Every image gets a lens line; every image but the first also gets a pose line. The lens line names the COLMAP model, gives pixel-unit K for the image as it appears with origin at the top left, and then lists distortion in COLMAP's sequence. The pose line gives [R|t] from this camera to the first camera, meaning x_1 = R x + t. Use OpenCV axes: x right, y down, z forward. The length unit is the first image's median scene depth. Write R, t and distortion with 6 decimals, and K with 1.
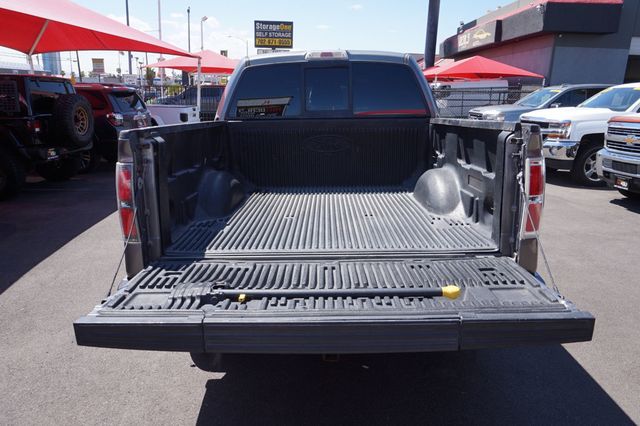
lens RADIAL K [[439.9, 0, 320.0], [0, 439.9, 213.0], [0, 0, 1]] dist [-0.006168, -0.001923]
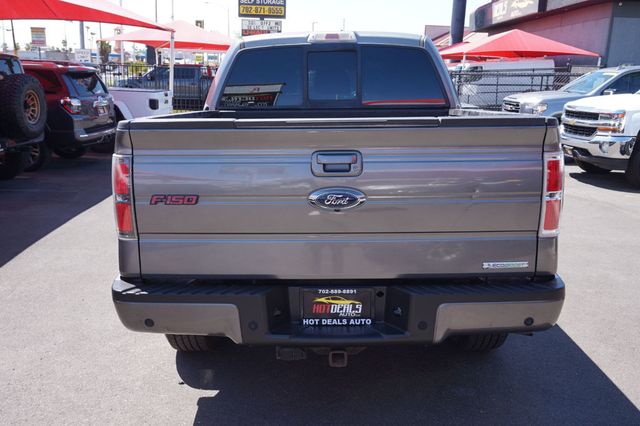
lens RADIAL K [[557.3, 0, 320.0], [0, 557.3, 213.0], [0, 0, 1]] dist [0.040036, 0.001511]
pose [[0.999974, 0.006376, 0.003462, -0.003608], [-0.006294, 0.999717, -0.022942, 0.006981], [-0.003608, 0.022920, 0.999731, -0.039714]]
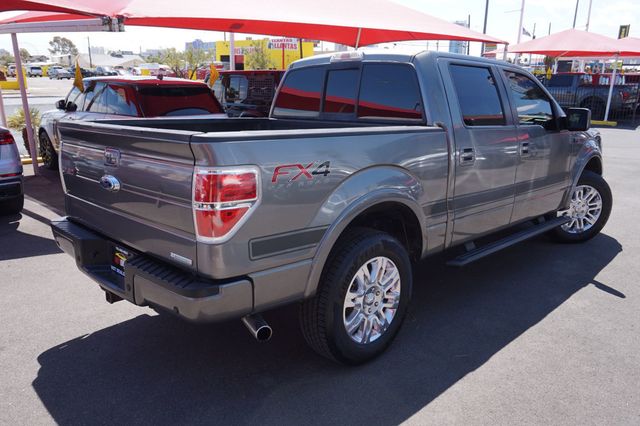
lens RADIAL K [[522.4, 0, 320.0], [0, 522.4, 213.0], [0, 0, 1]] dist [0.002078, 0.002497]
pose [[0.702952, 0.171473, -0.690258, 0.289132], [-0.183371, 0.981387, 0.057052, -0.025252], [0.687193, 0.086468, 0.721311, 0.052603]]
